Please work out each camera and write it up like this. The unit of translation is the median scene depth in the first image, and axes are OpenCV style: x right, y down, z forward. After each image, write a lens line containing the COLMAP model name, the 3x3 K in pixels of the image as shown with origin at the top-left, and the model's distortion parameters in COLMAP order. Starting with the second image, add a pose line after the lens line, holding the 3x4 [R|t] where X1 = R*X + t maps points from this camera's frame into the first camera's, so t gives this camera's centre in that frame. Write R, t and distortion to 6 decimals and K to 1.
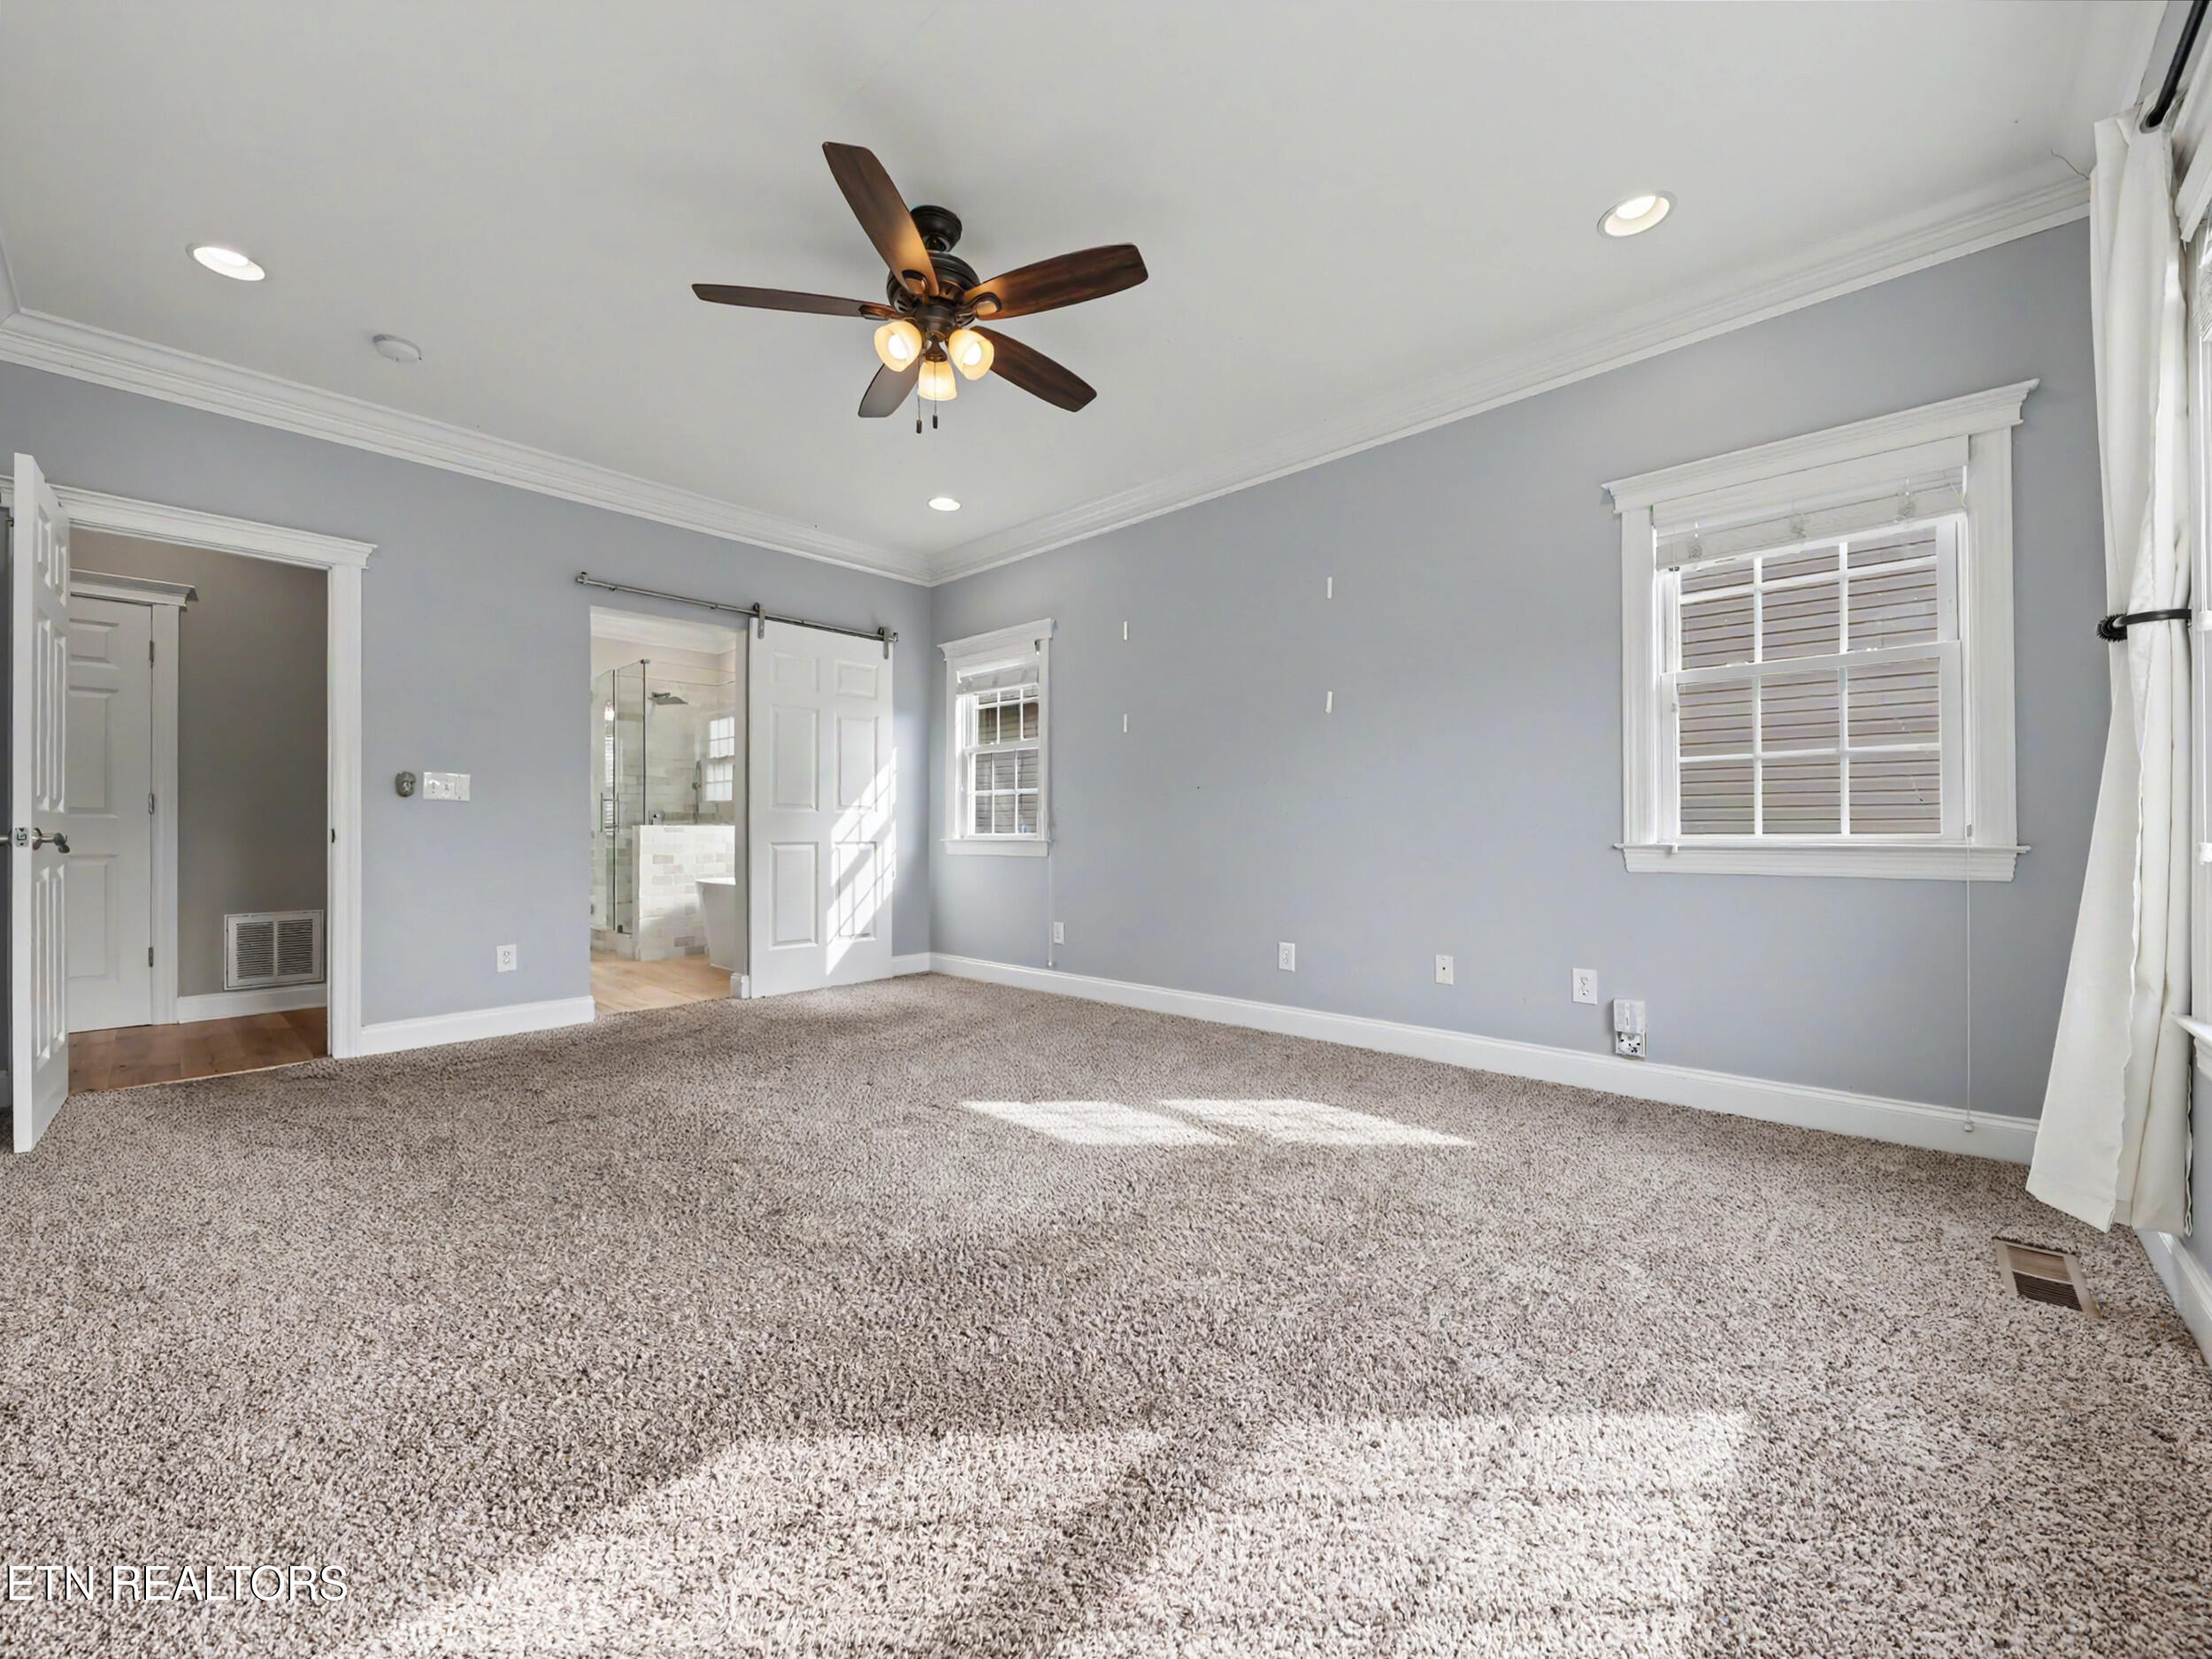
lens RADIAL K [[869.3, 0, 1098.9], [0, 869.3, 831.0], [0, 0, 1]] dist [0.010467, -0.005682]
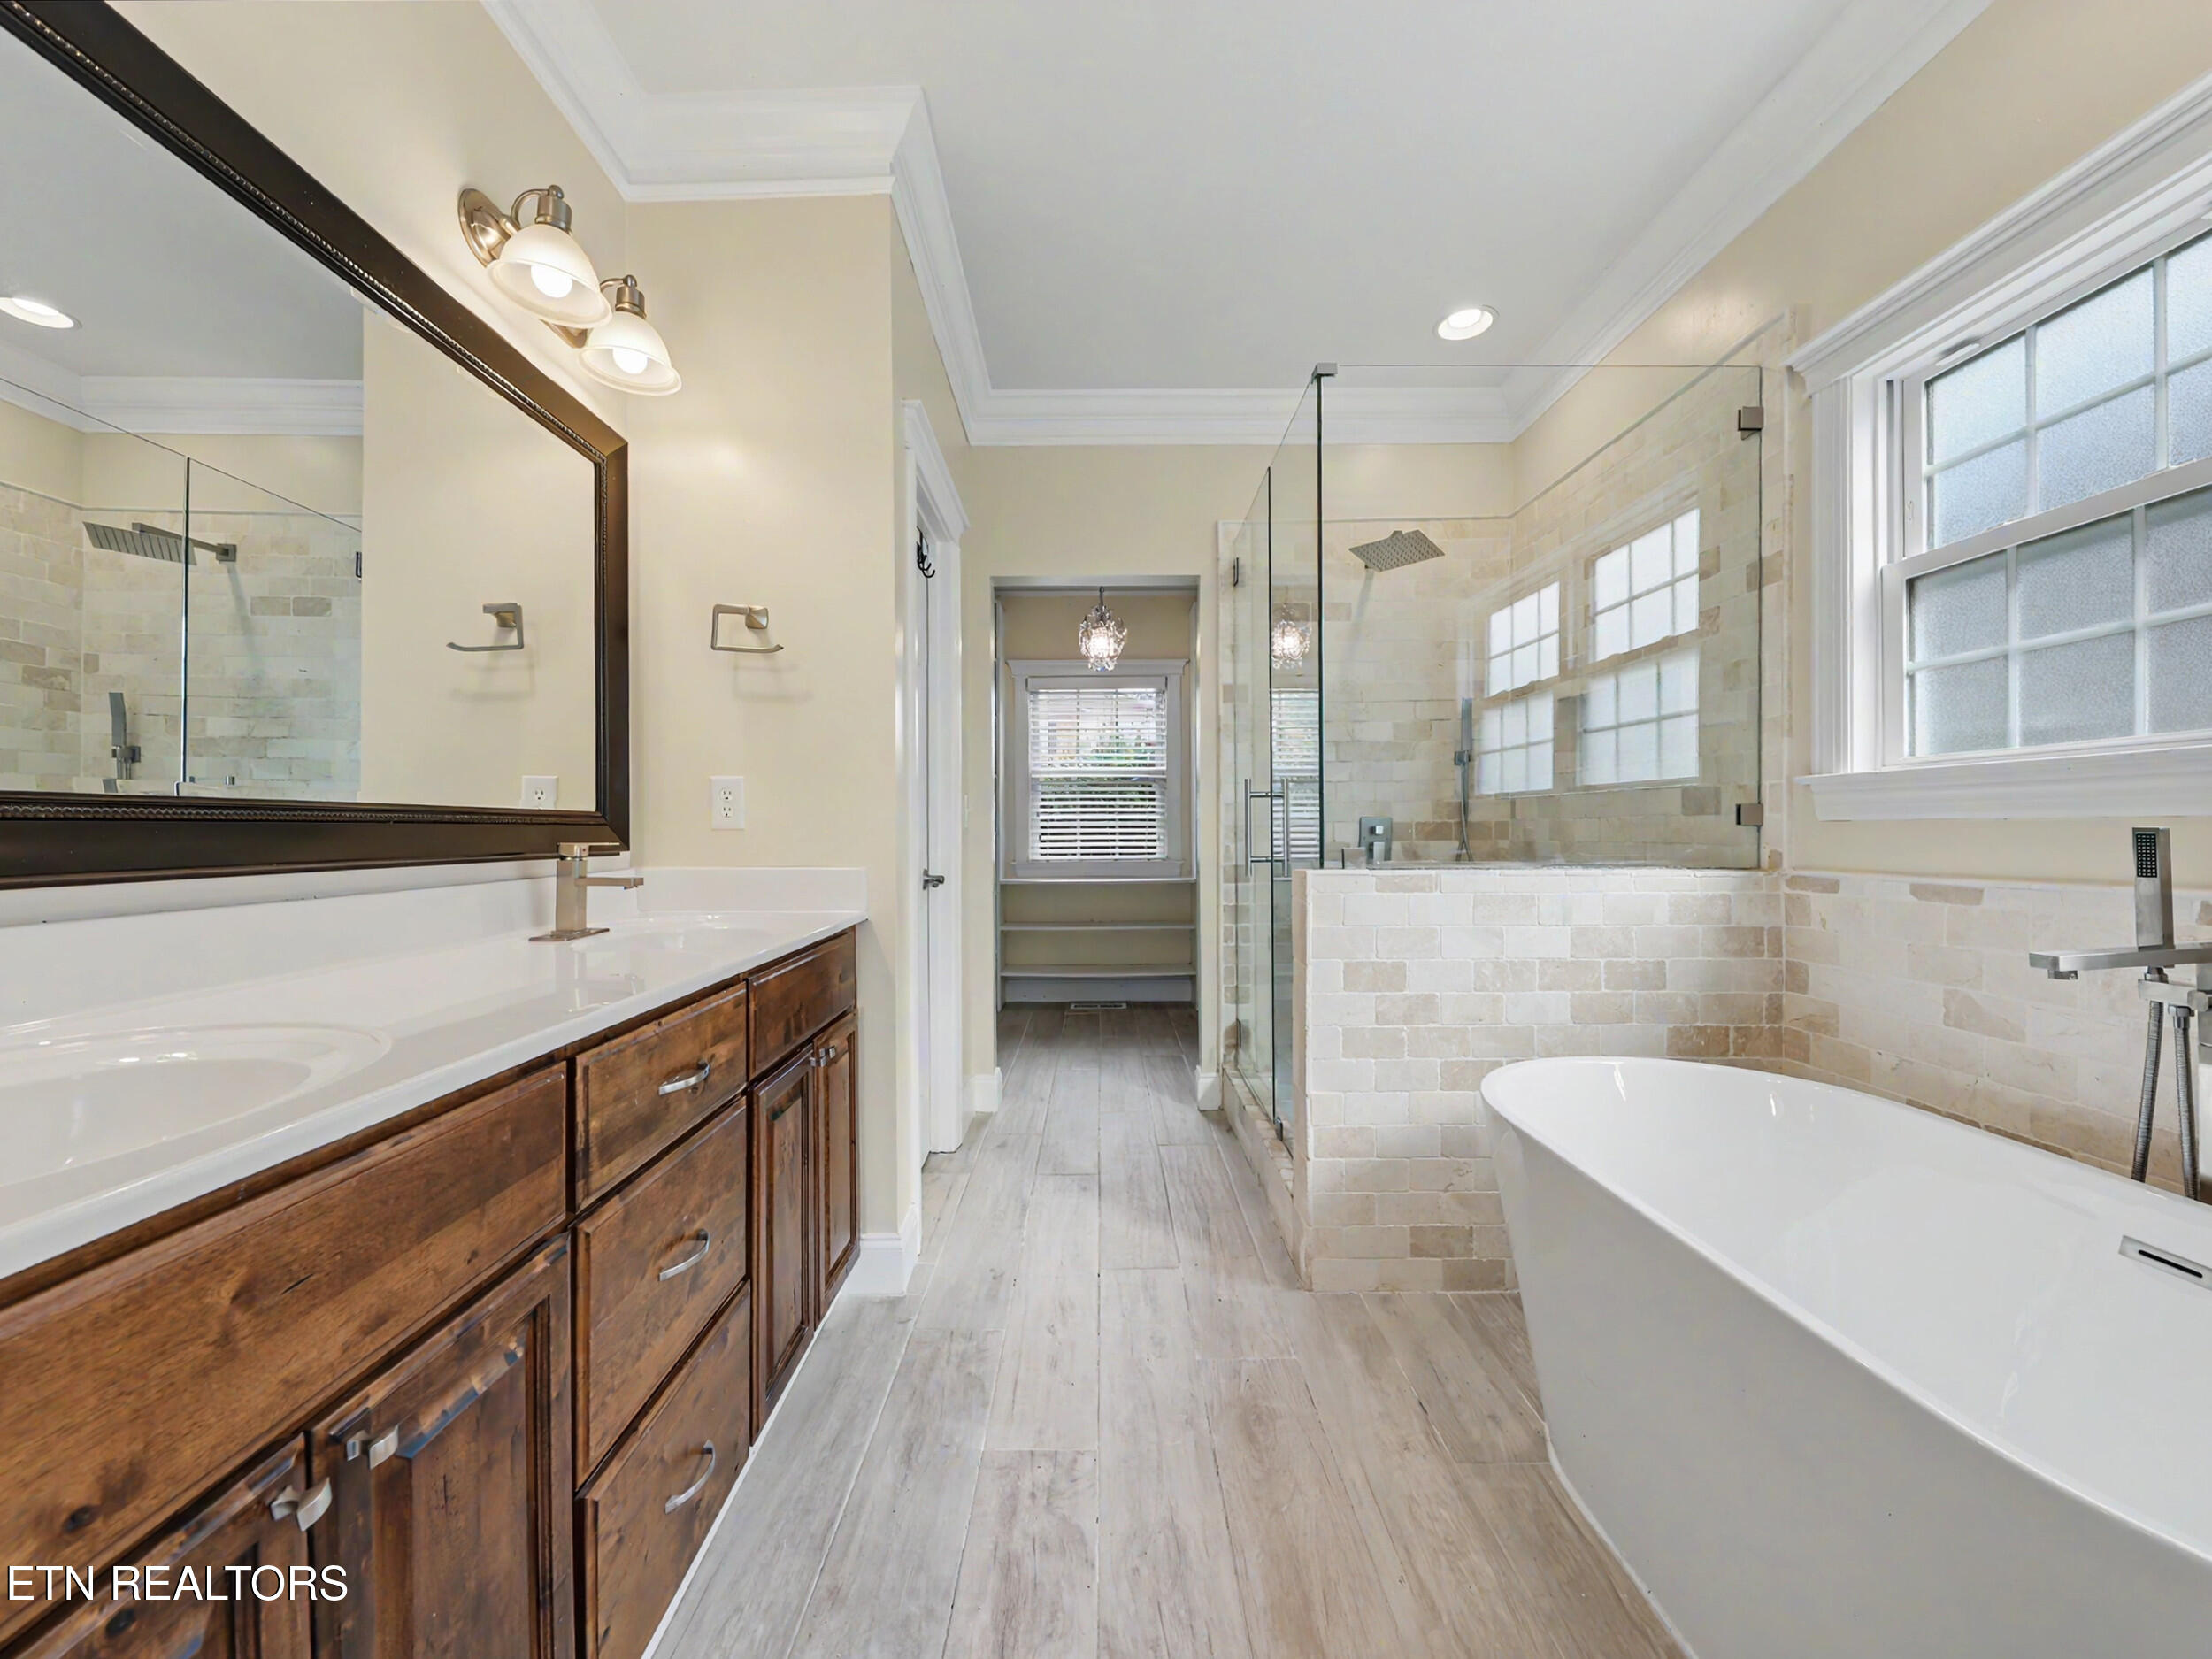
lens RADIAL K [[869.3, 0, 1078.3], [0, 869.3, 828.7], [0, 0, 1]] dist [0.010467, -0.005682]
pose [[0.677015, -0.003909, -0.735959, -0.410604], [0.001678, 0.999991, -0.003768, -0.023629], [0.735967, 0.001316, 0.677016, 0.853324]]
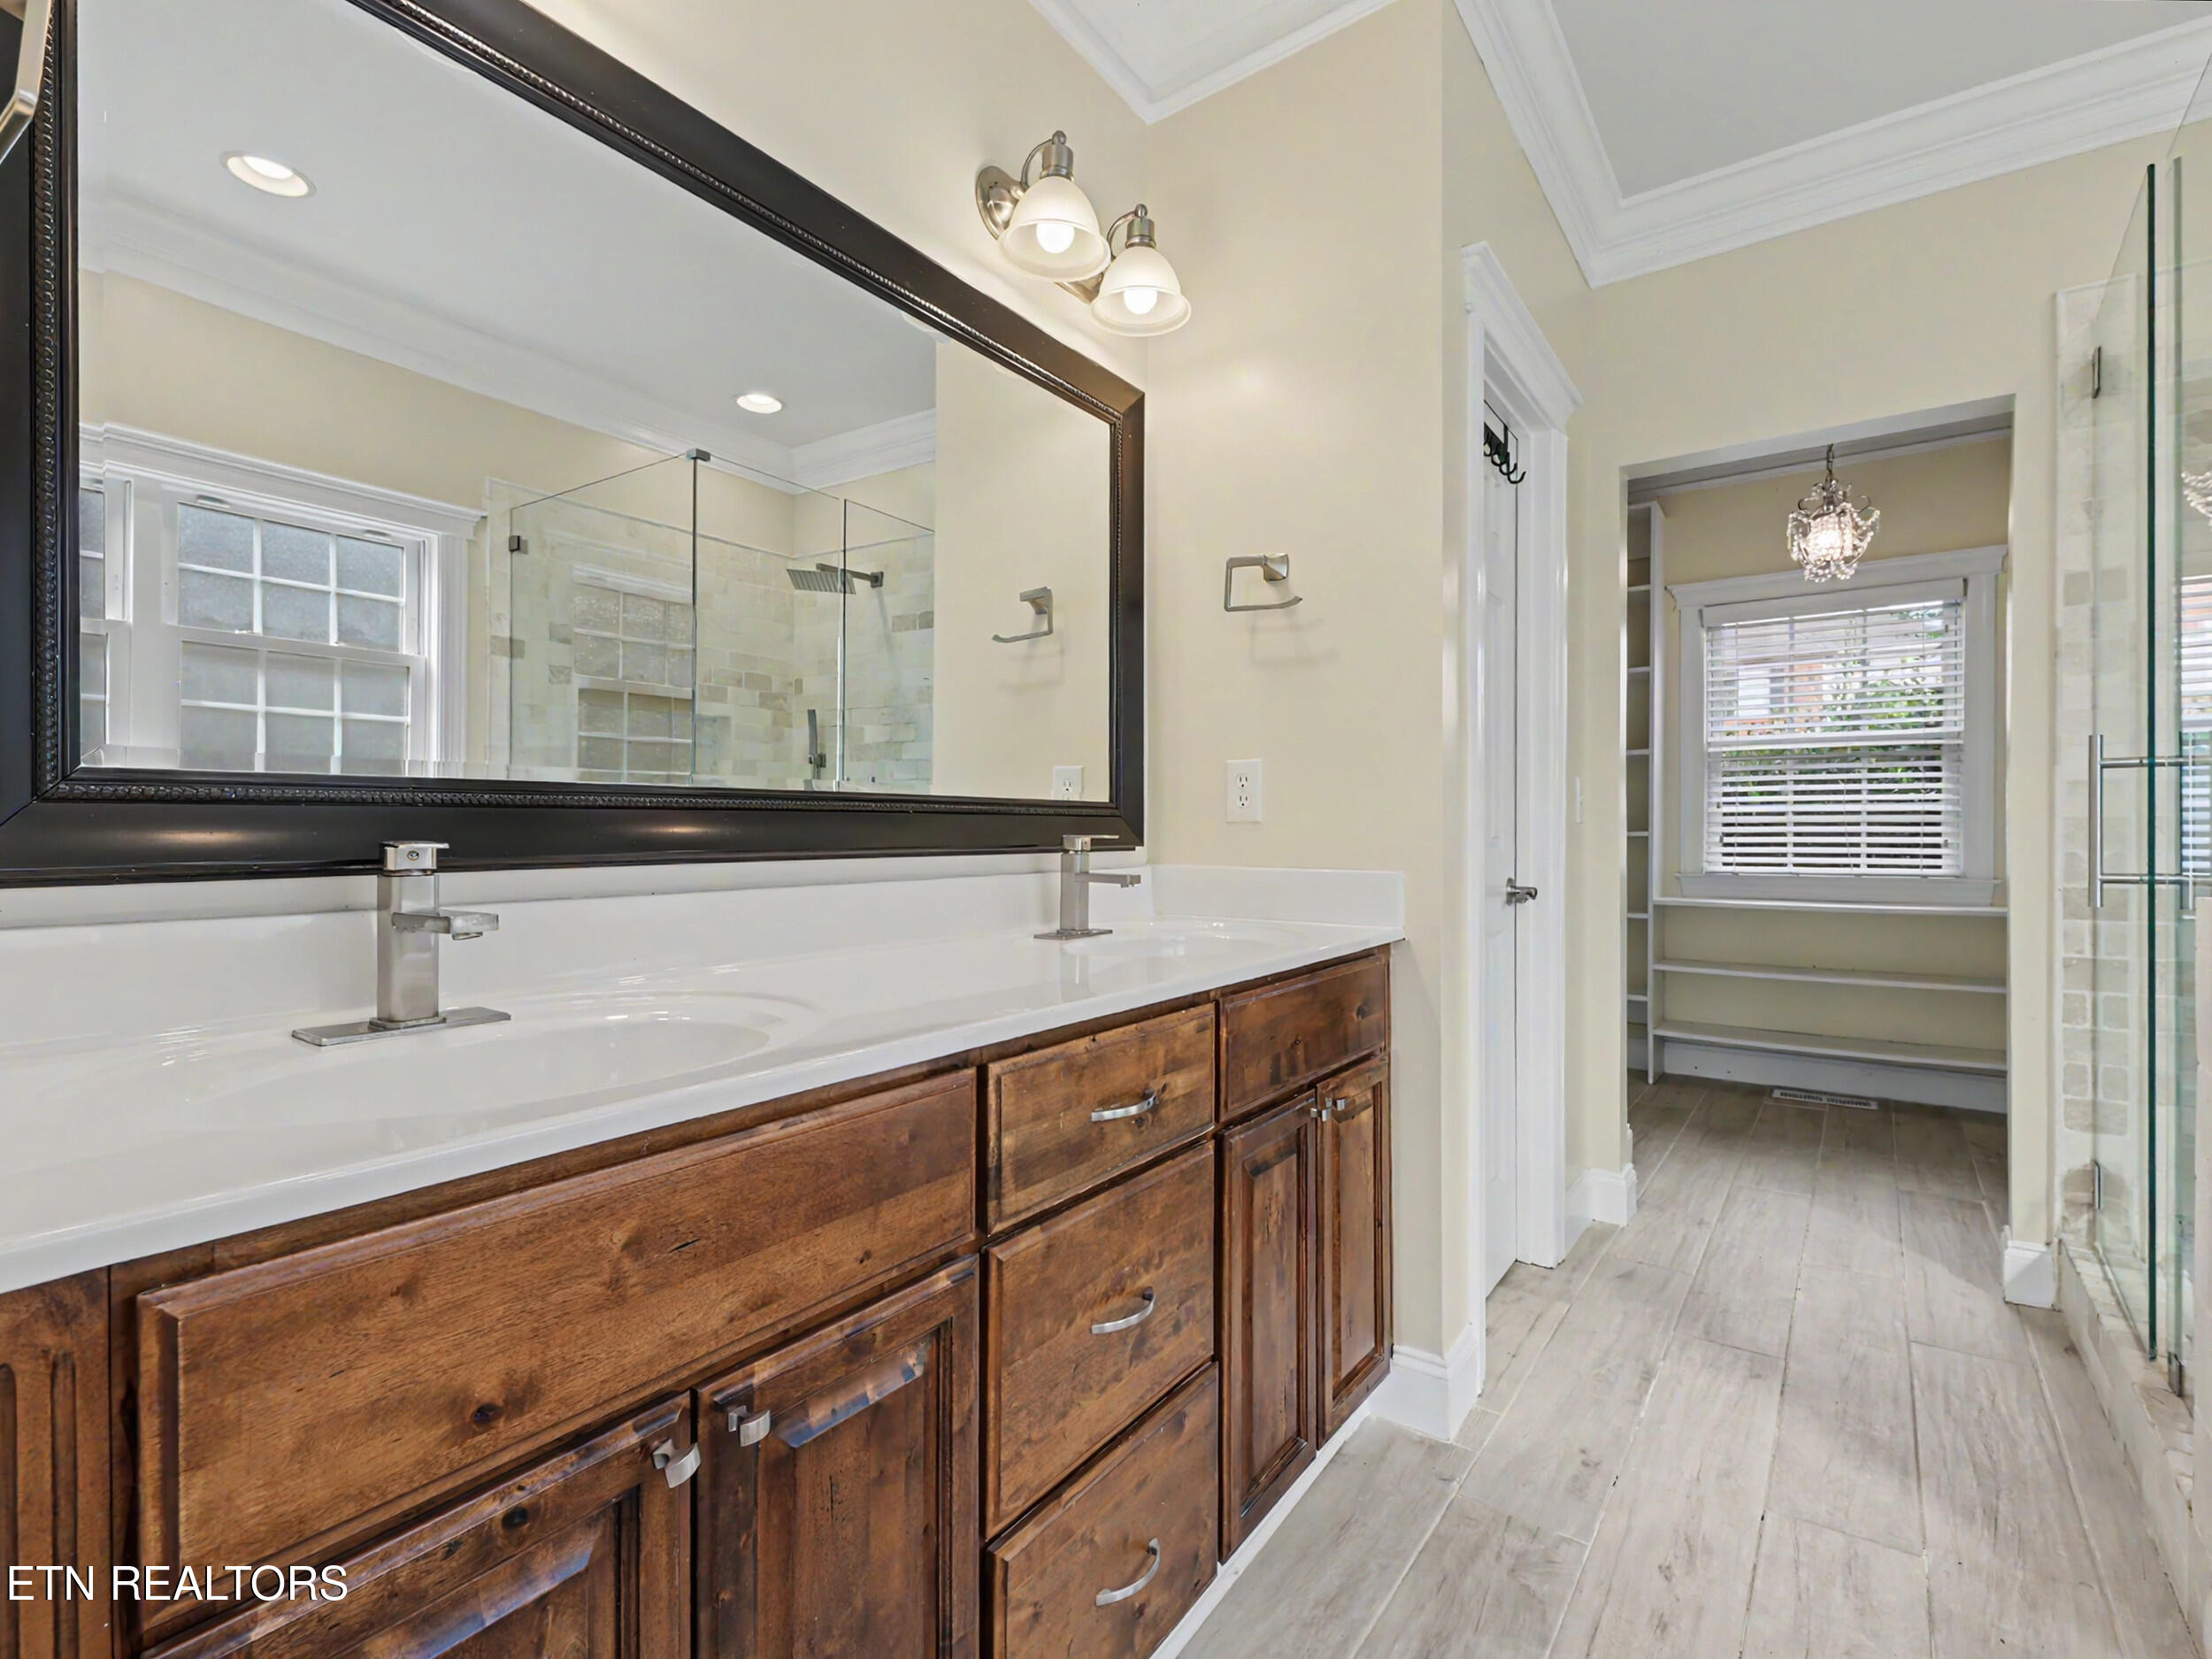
lens RADIAL K [[1031.1, 0, 1153.4], [0, 1031.1, 835.0], [0, 0, 1]] dist [0.012543, -0.001084]
pose [[0.123313, 0.000811, -0.992367, -0.418586], [-0.005320, 0.999986, 0.000156, -0.019942], [0.992354, 0.005260, 0.123316, 0.920168]]
